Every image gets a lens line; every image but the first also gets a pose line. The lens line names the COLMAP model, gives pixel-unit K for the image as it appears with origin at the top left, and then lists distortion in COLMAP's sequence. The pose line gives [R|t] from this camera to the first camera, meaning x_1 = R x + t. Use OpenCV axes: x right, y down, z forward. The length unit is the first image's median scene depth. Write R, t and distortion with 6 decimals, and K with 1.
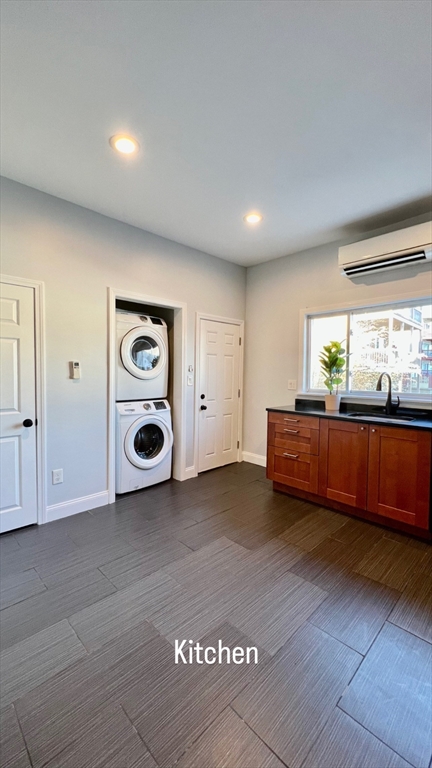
lens RADIAL K [[309.1, 0, 217.0], [0, 309.1, 382.1], [0, 0, 1]] dist [-0.002532, 0.000052]
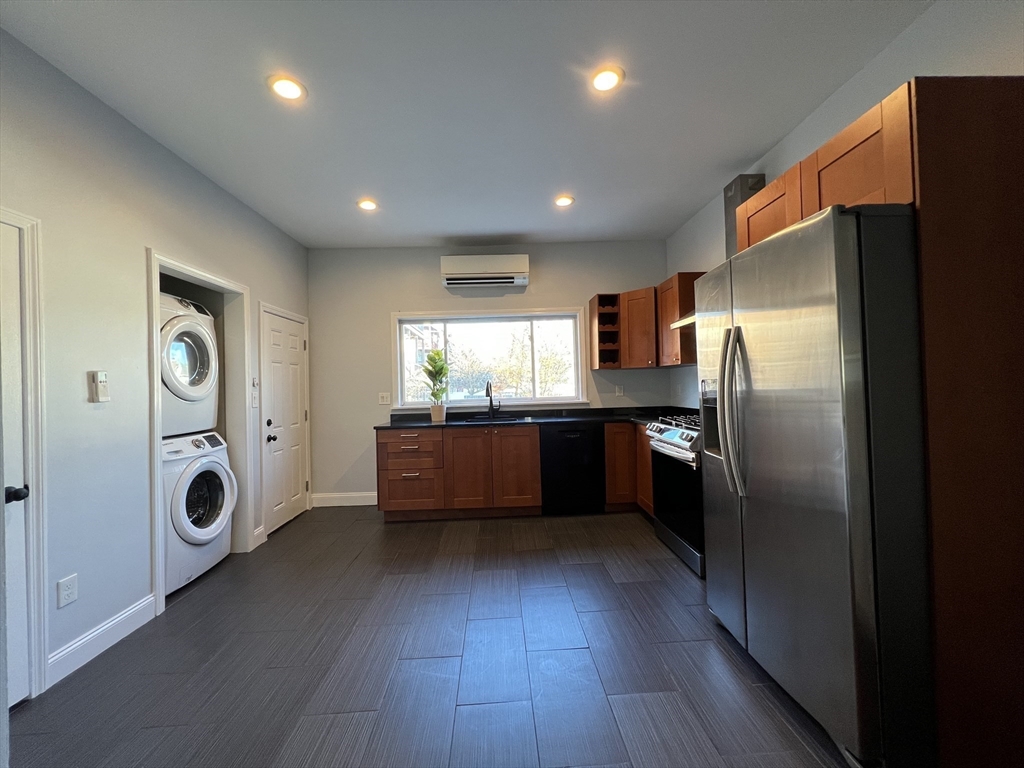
lens RADIAL K [[412.4, 0, 508.5], [0, 412.4, 382.3], [0, 0, 1]] dist [-0.000211, 0.000701]
pose [[0.677811, -0.024639, 0.734823, -0.449766], [0.061909, 0.997802, -0.023649, 0.014573], [-0.732625, 0.061522, 0.677847, -0.036345]]
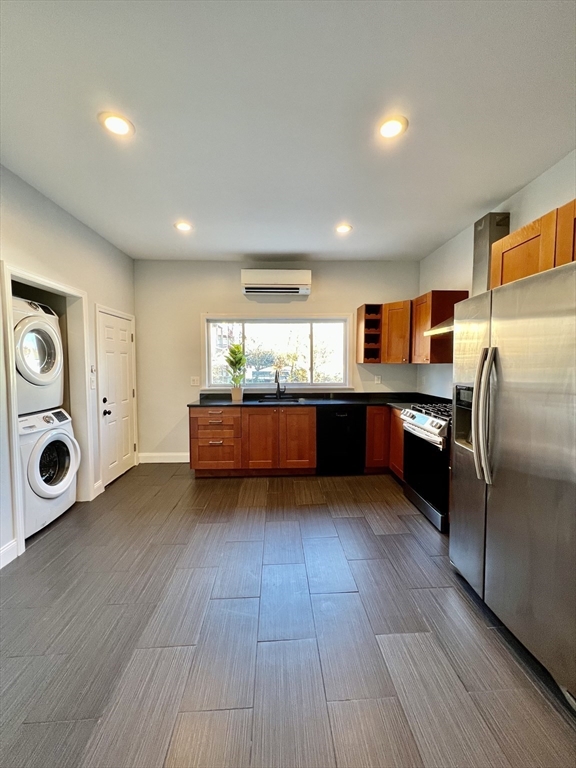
lens RADIAL K [[309.3, 0, 289.7], [0, 309.3, 382.4], [0, 0, 1]] dist [-0.000211, 0.000701]
pose [[0.666951, -0.057922, 0.742847, -0.432860], [0.035634, 0.998313, 0.045849, -0.032014], [-0.744249, -0.004108, 0.667889, 0.020766]]
